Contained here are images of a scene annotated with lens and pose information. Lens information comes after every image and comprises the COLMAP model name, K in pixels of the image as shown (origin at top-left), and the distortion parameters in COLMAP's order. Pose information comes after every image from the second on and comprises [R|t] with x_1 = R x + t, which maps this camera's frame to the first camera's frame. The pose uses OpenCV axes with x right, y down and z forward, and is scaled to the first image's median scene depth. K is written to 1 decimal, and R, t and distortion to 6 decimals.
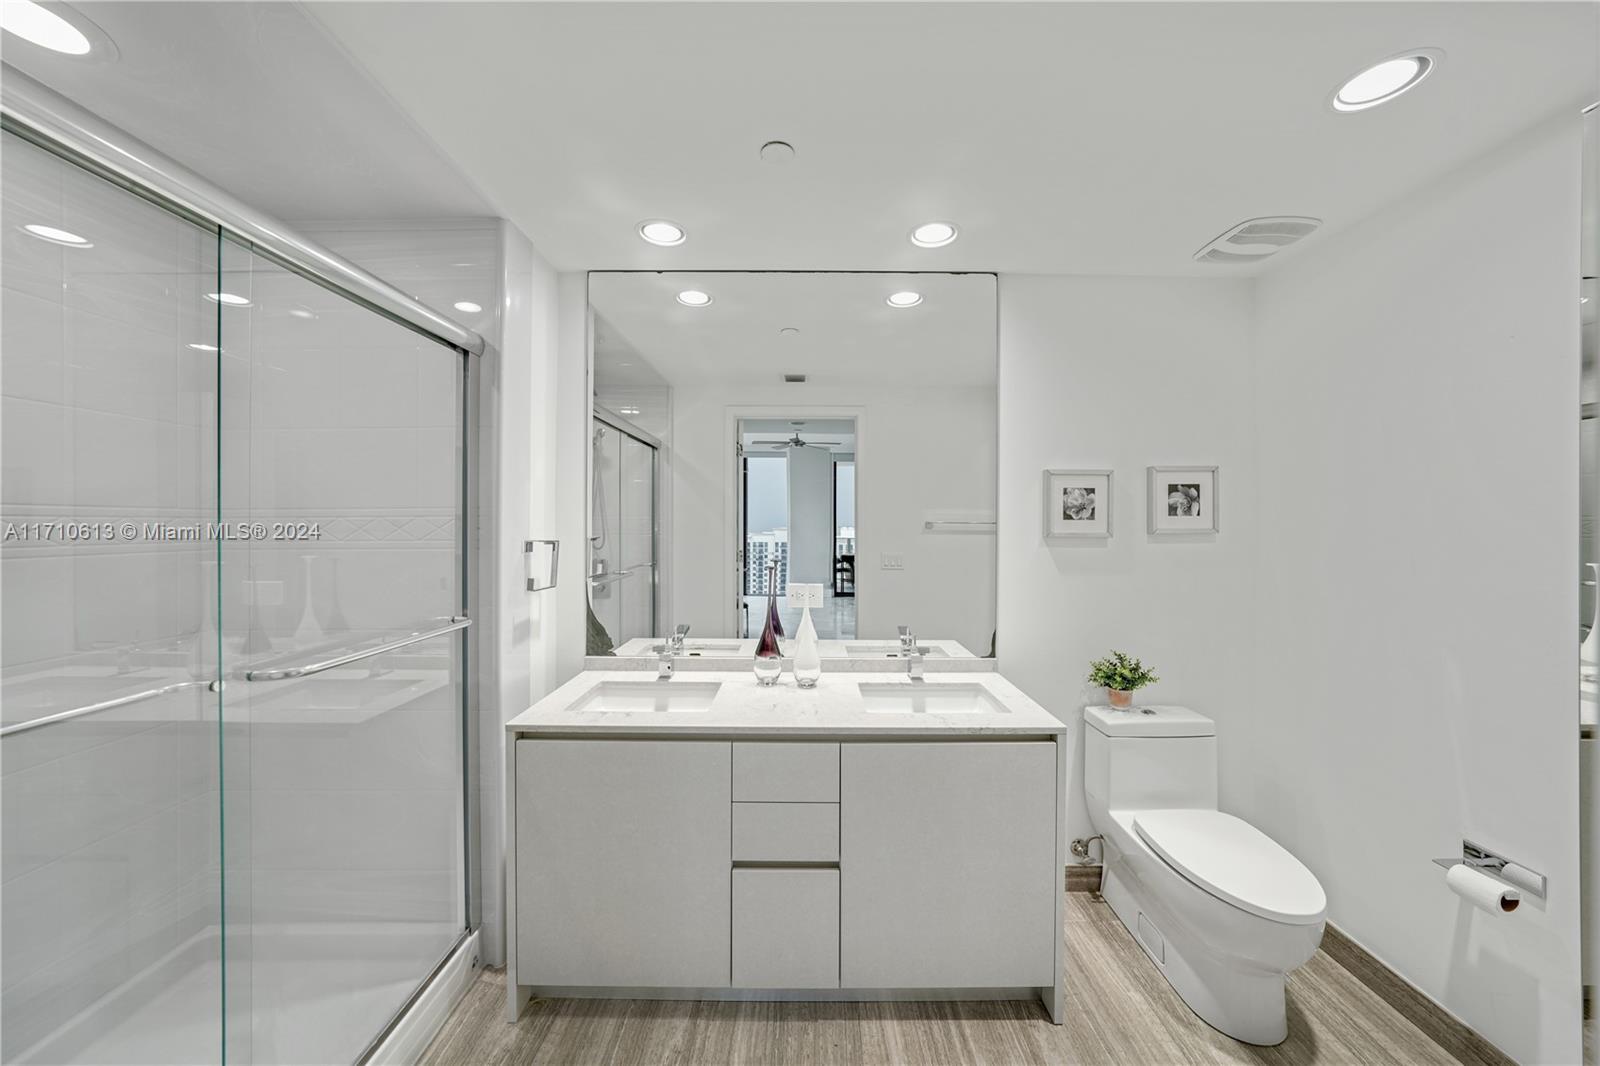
lens RADIAL K [[560.1, 0, 803.9], [0, 560.1, 524.9], [0, 0, 1]] dist [-0.001171, 0.000060]
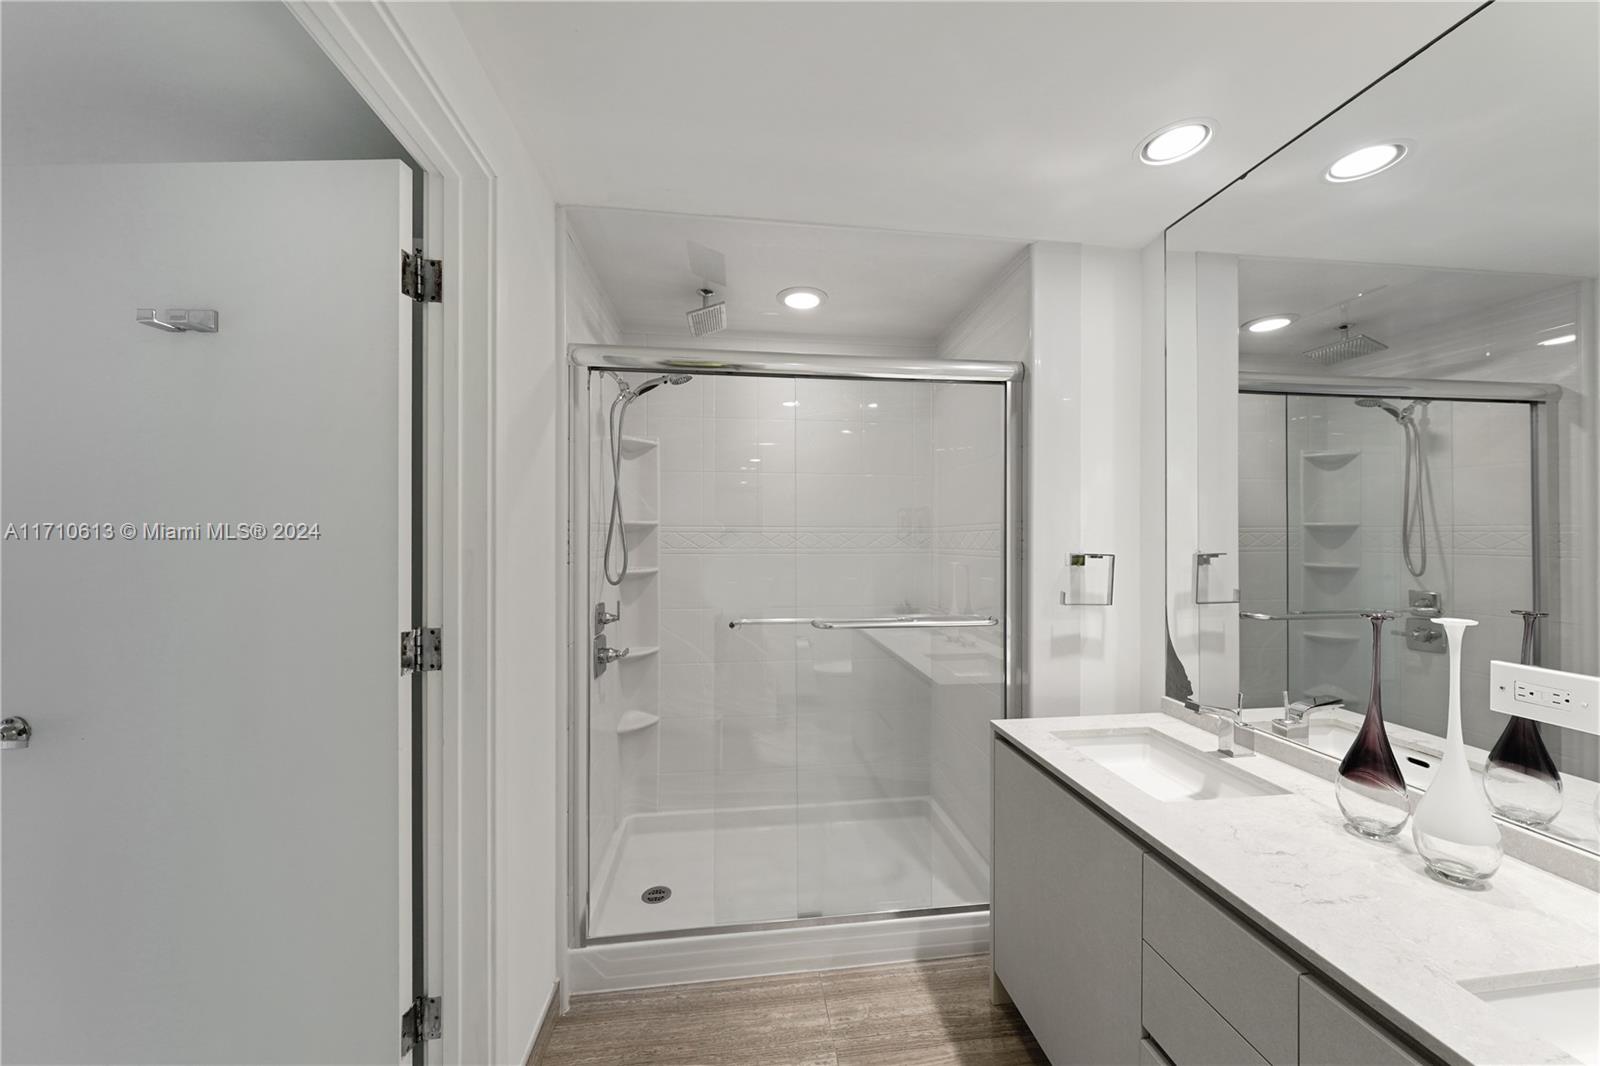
lens RADIAL K [[564.0, 0, 800.0], [0, 564.0, 533.0], [0, 0, 1]] dist [-0.000625, -0.000071]
pose [[0.128049, -0.011361, -0.991703, 0.402053], [-0.002971, 0.999926, -0.011839, 0.006660], [0.991763, 0.004462, 0.128005, 0.392443]]
